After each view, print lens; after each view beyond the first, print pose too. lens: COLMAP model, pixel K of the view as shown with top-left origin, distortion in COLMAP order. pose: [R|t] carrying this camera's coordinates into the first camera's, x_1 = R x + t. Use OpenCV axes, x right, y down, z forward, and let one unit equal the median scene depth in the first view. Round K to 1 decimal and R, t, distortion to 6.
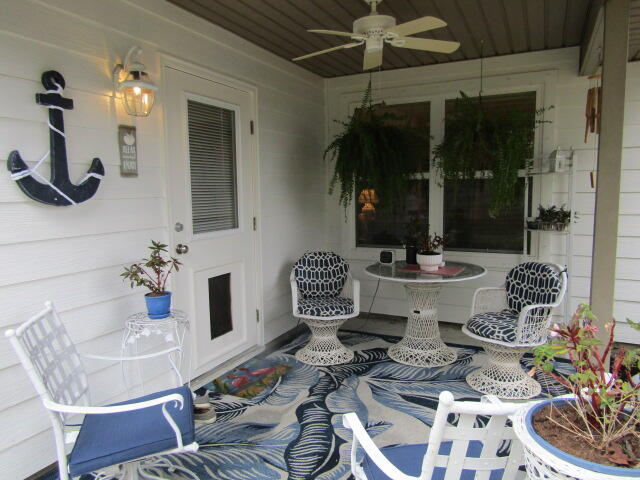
lens RADIAL K [[455.0, 0, 321.0], [0, 455.0, 239.9], [0, 0, 1]] dist [-0.009106, 0.004679]
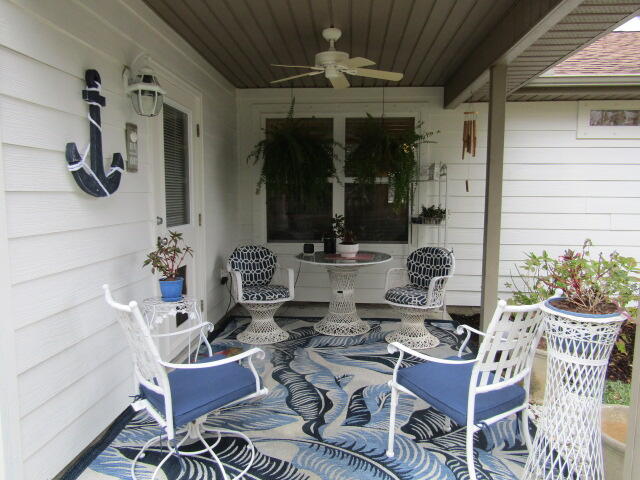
lens RADIAL K [[455.0, 0, 318.3], [0, 455.0, 240.2], [0, 0, 1]] dist [-0.009106, 0.004679]
pose [[0.927635, -0.020148, 0.372944, -0.329097], [0.024554, 0.999674, -0.007067, 0.031315], [-0.372680, 0.015713, 0.927827, -0.116046]]
